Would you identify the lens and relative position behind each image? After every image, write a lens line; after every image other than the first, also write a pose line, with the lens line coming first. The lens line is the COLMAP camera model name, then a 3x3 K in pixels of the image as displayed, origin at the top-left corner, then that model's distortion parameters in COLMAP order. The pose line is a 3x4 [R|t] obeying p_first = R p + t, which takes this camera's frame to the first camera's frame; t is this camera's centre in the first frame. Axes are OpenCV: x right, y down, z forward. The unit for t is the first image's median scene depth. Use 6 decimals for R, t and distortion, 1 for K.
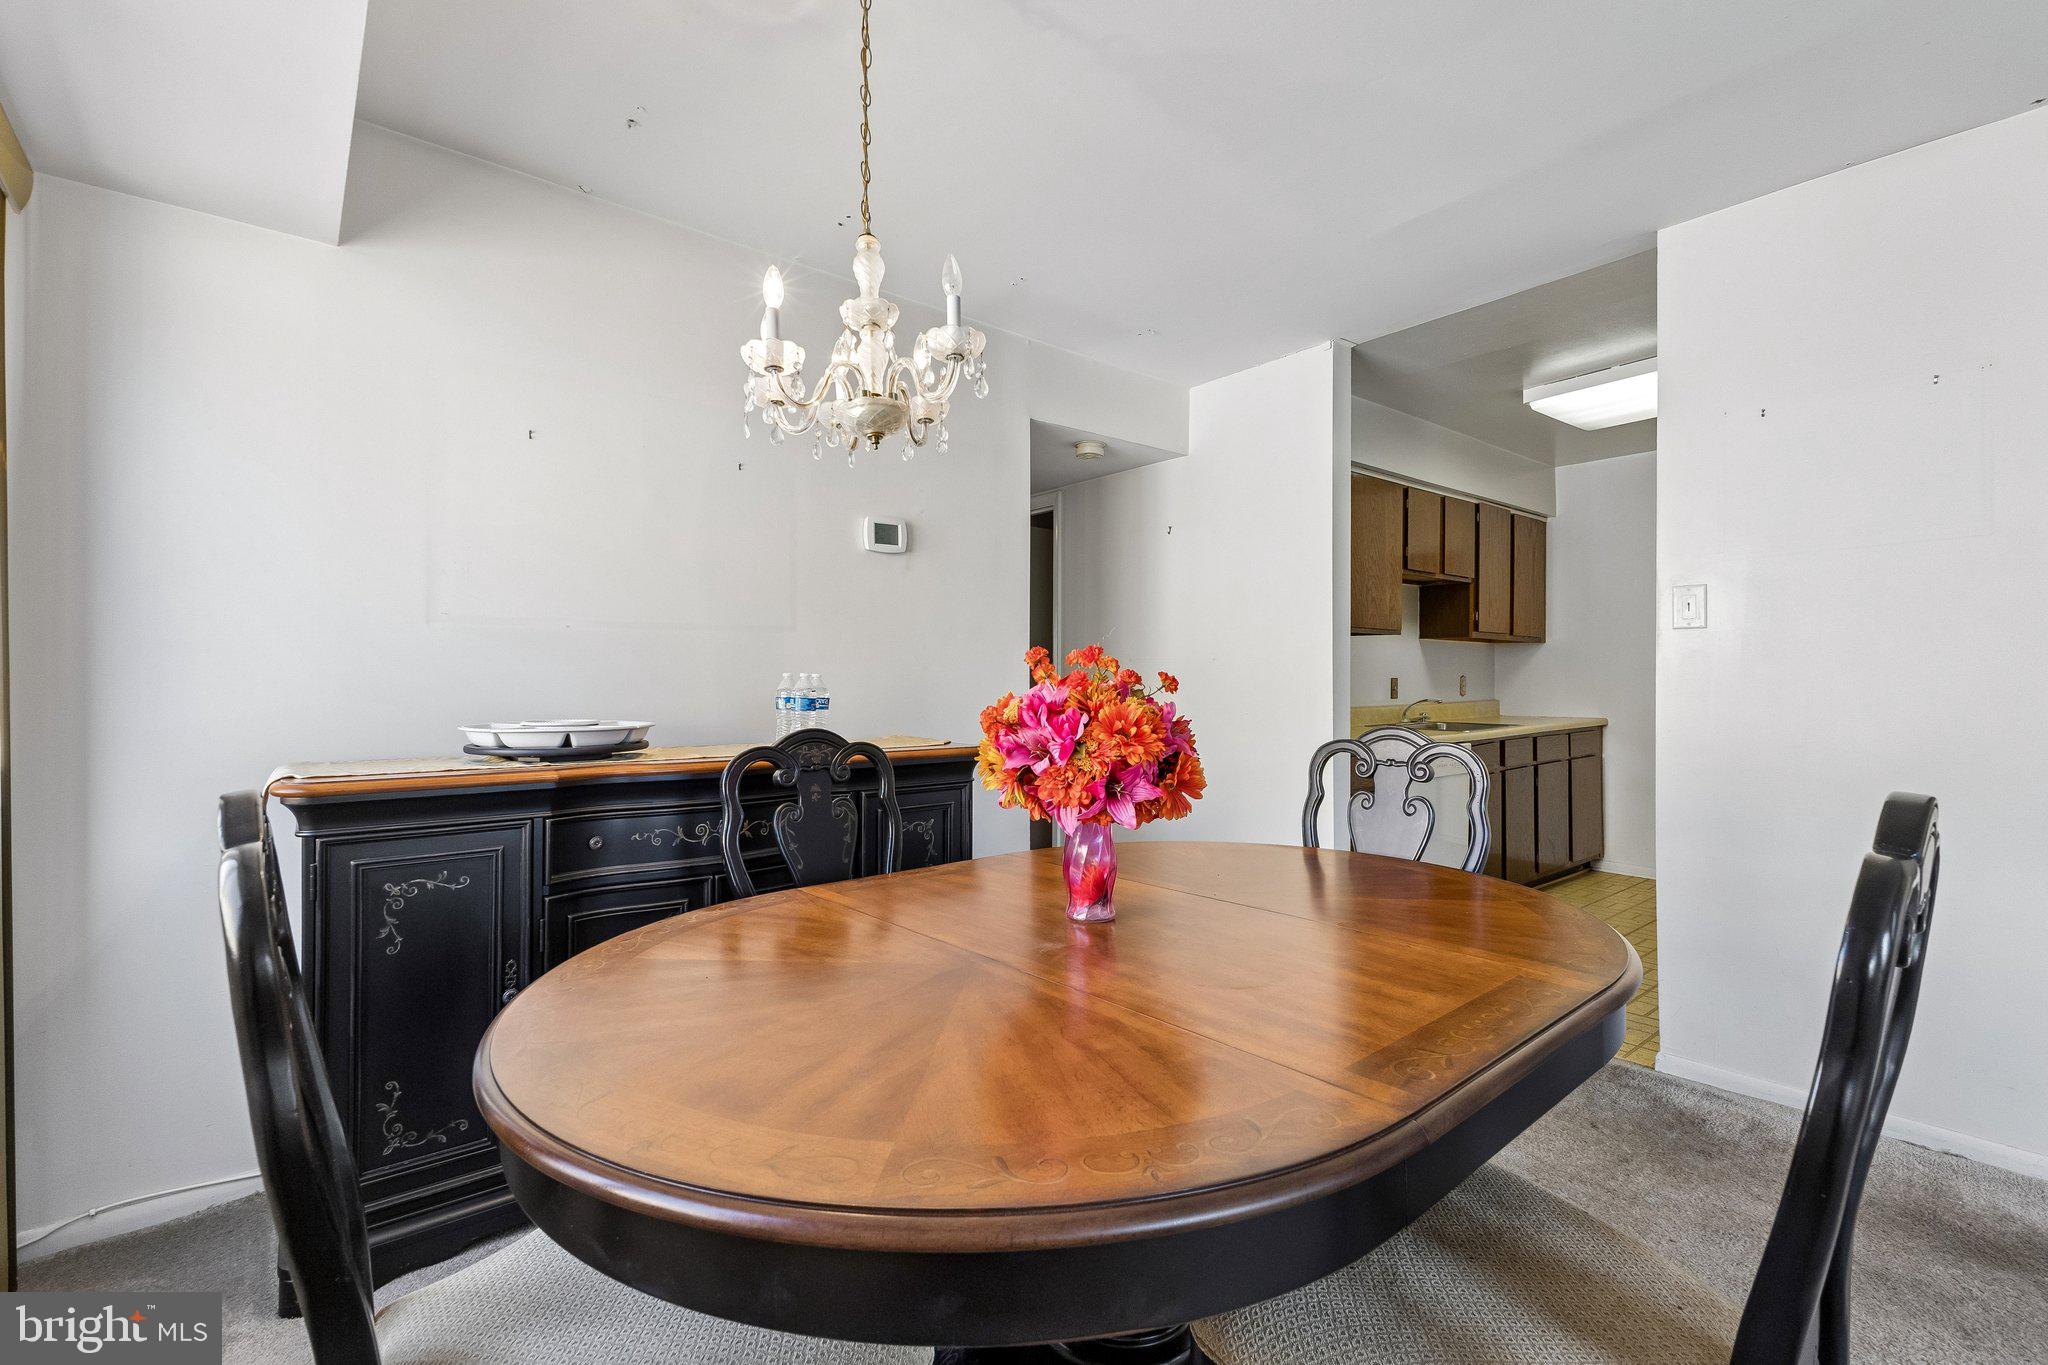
lens RADIAL K [[900.6, 0, 994.0], [0, 900.6, 676.9], [0, 0, 1]] dist [-0.002993, -0.000462]
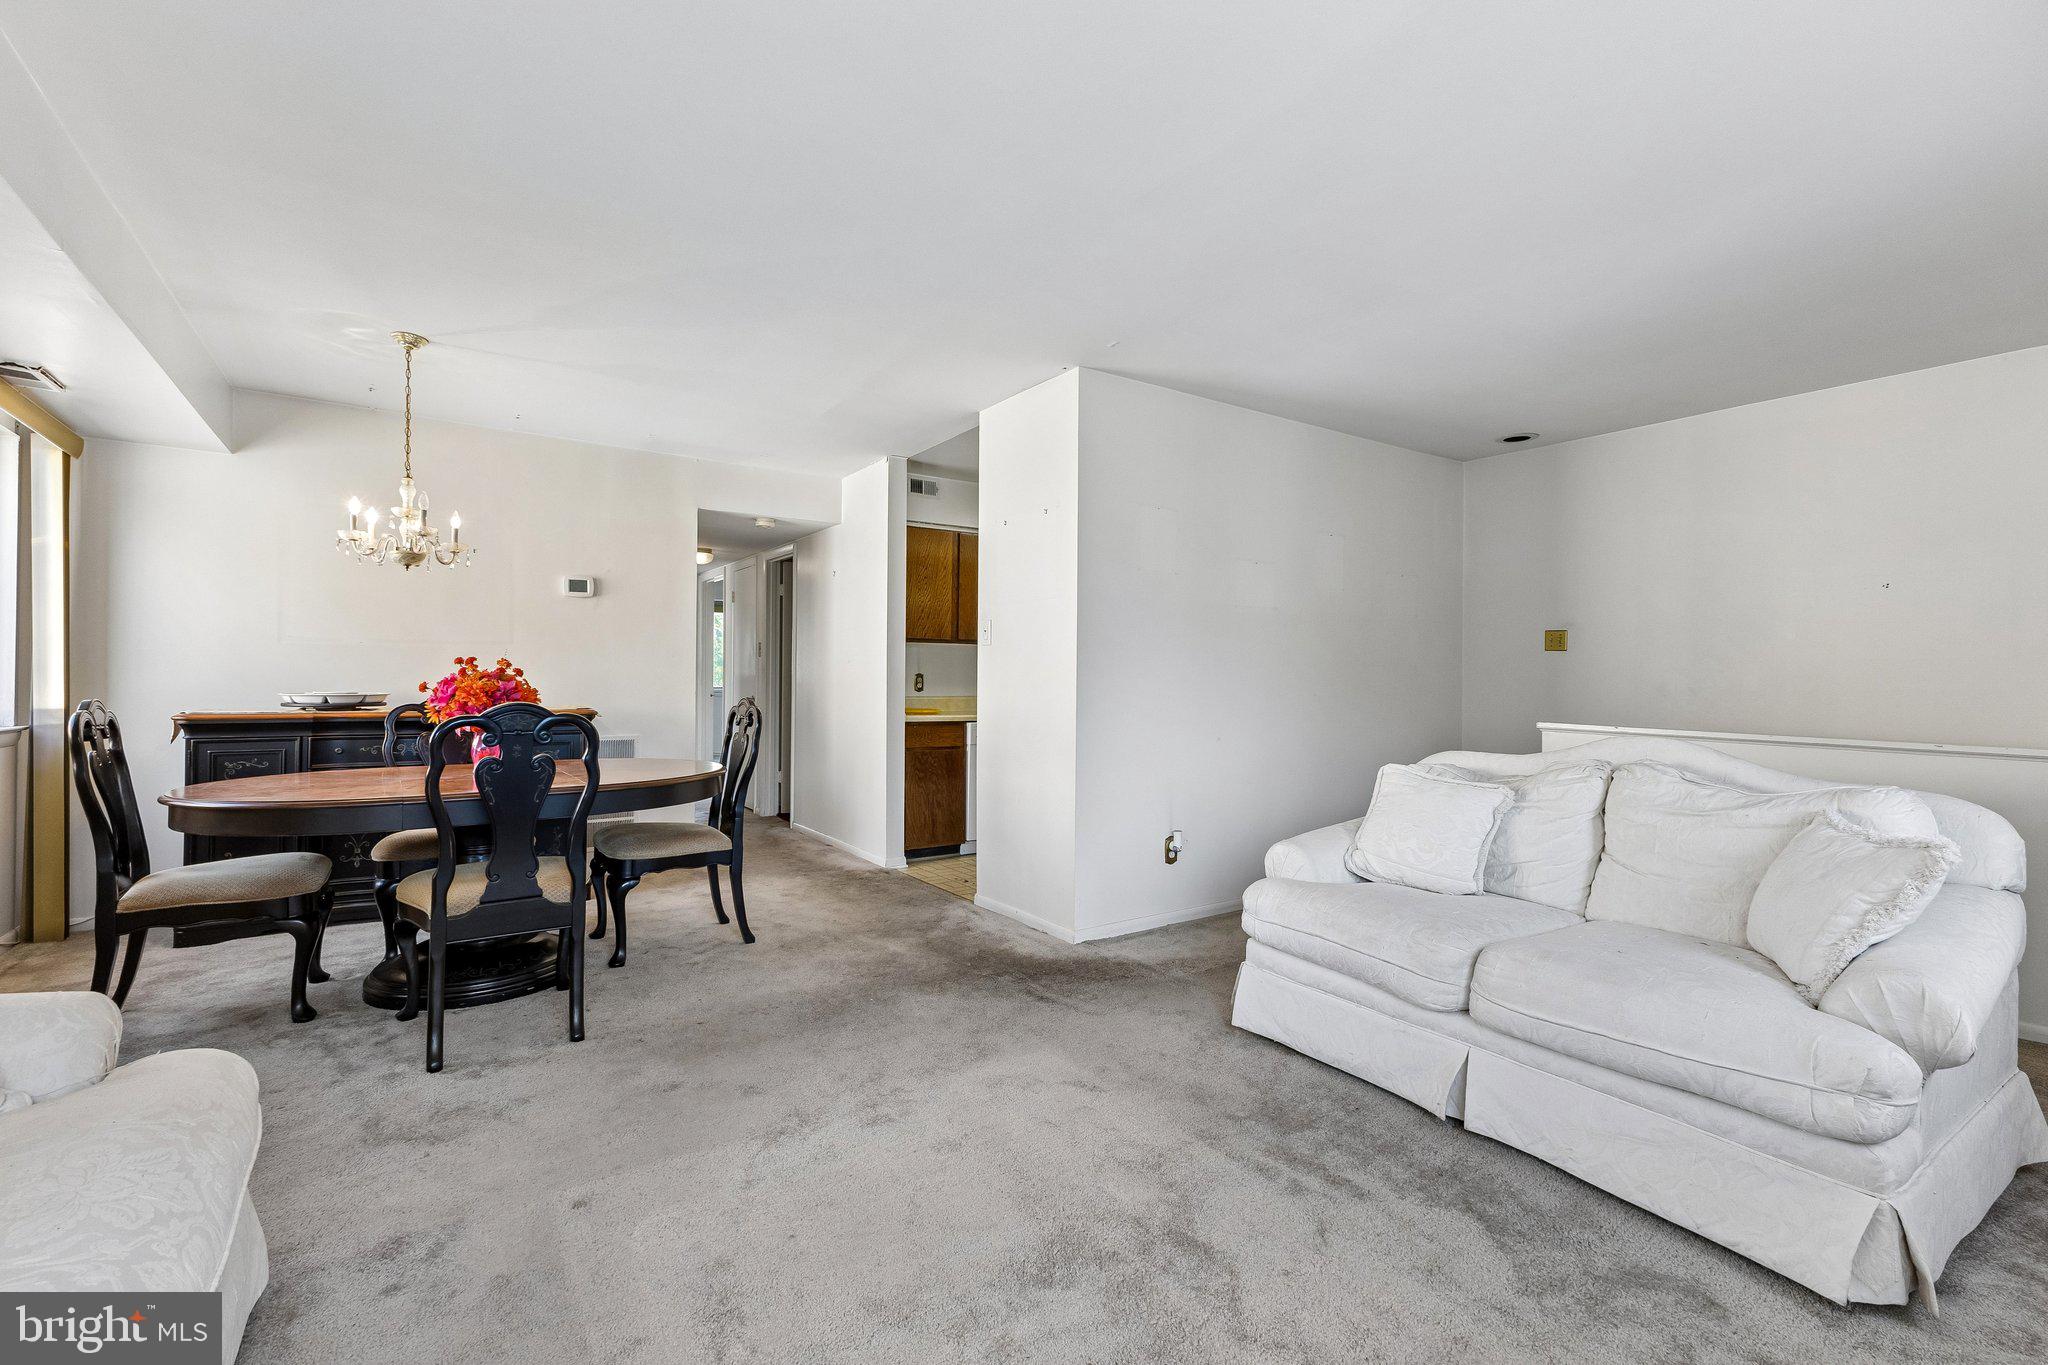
lens RADIAL K [[891.9, 0, 999.9], [0, 891.9, 673.3], [0, 0, 1]] dist [0.001735, 0.000362]
pose [[0.996382, 0.006521, -0.084735, 1.150381], [-0.006689, 0.999976, -0.001693, 0.002519], [0.084722, 0.002253, 0.996402, -0.840353]]
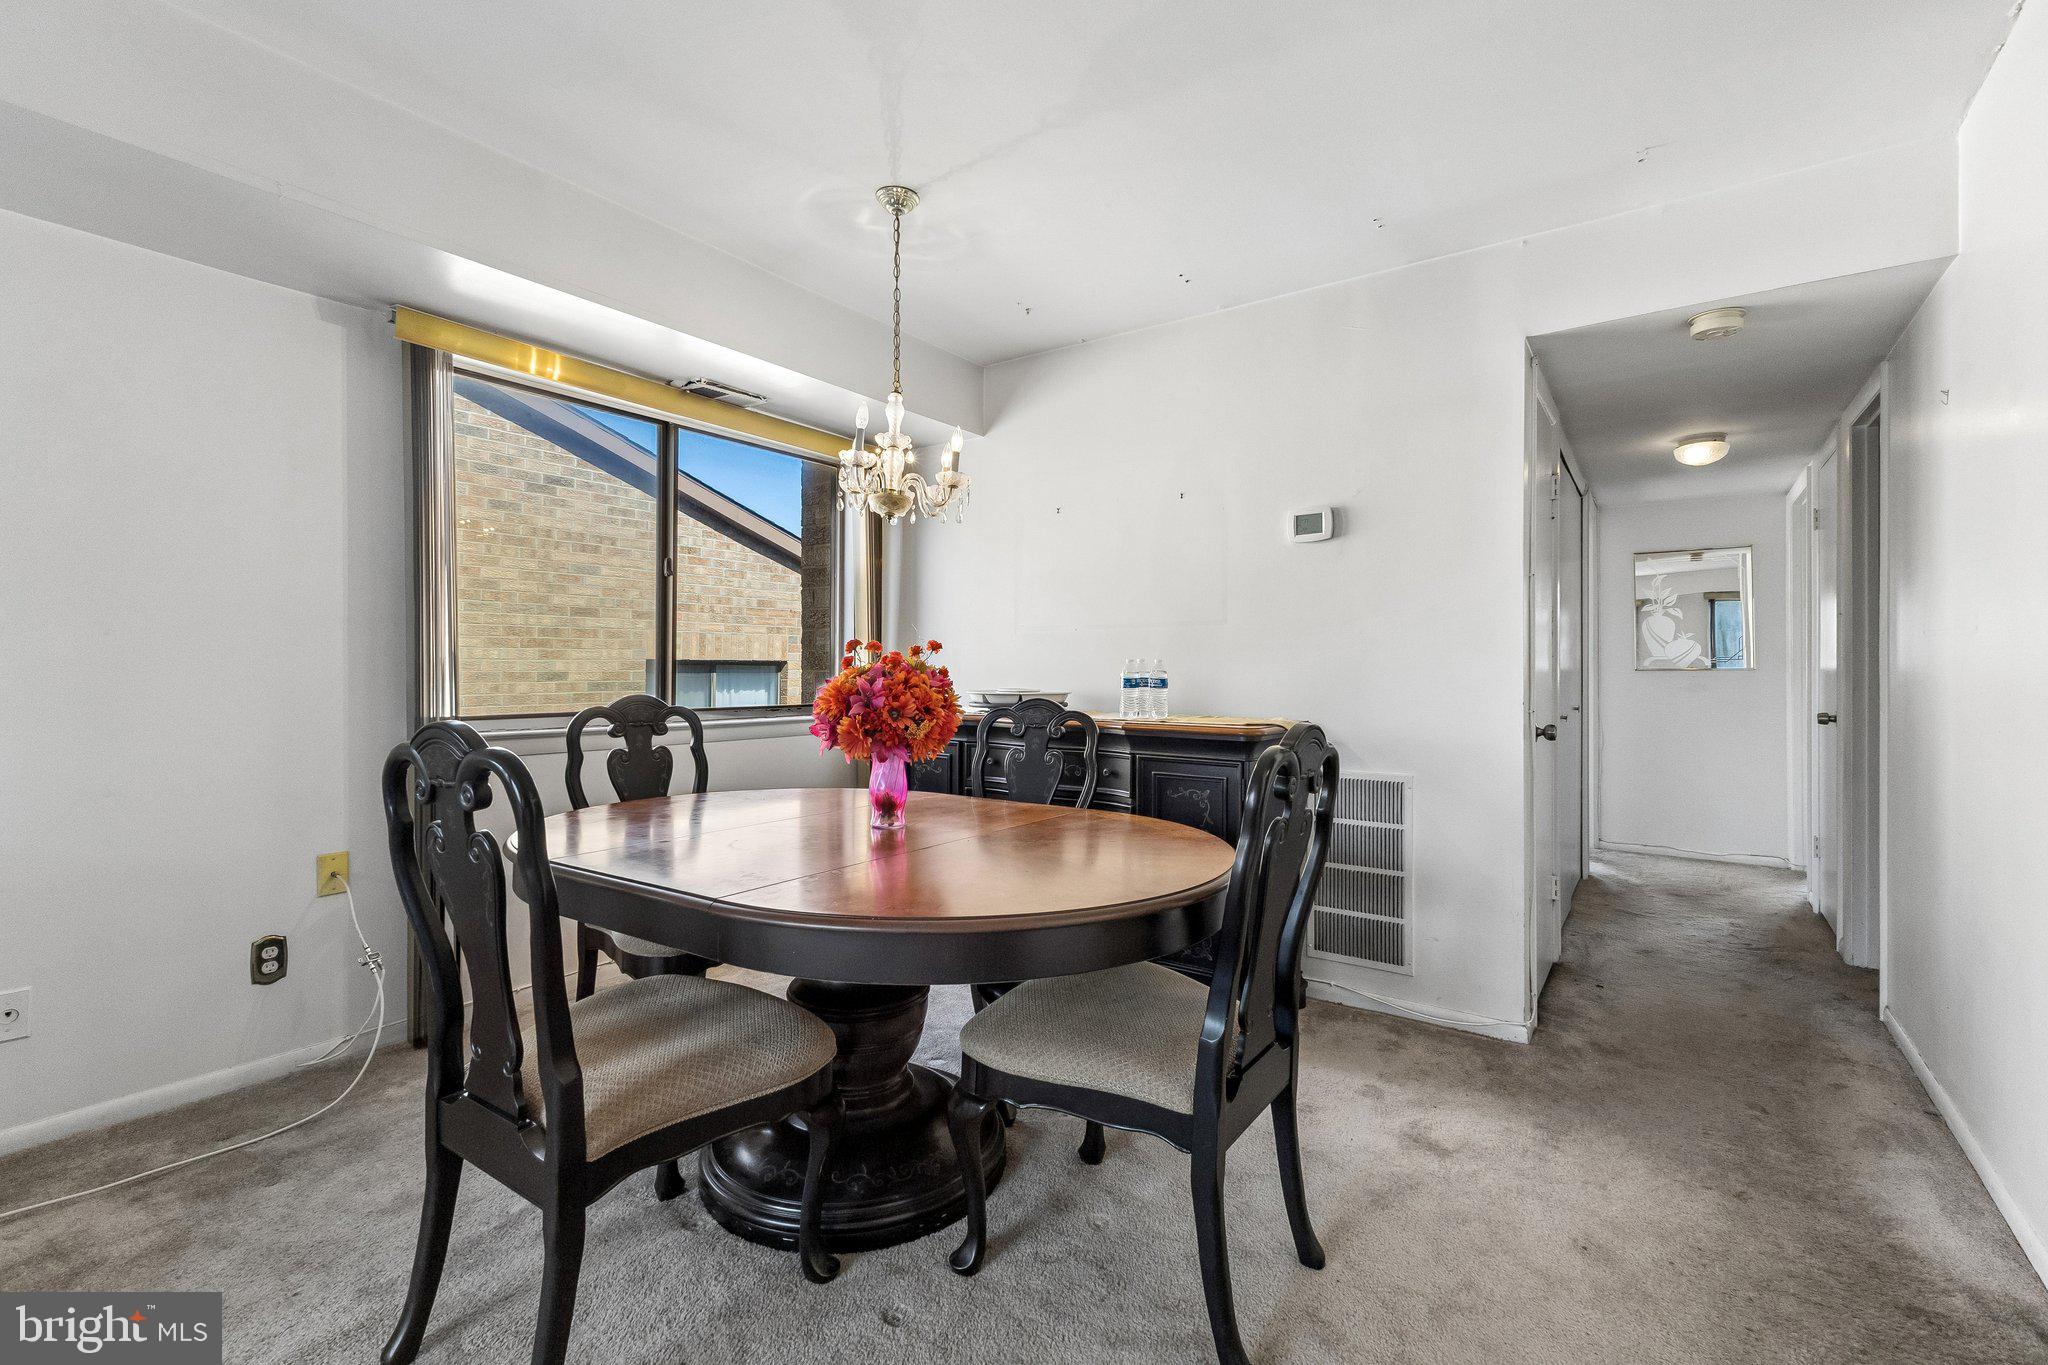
lens RADIAL K [[877.0, 0, 1029.9], [0, 877.0, 671.0], [0, 0, 1]] dist [0.002132, -0.000399]
pose [[0.288260, 0.009715, -0.957503, 1.077661], [-0.002429, 0.999953, 0.009414, 0.001927], [0.957549, -0.000388, 0.288270, 0.578637]]
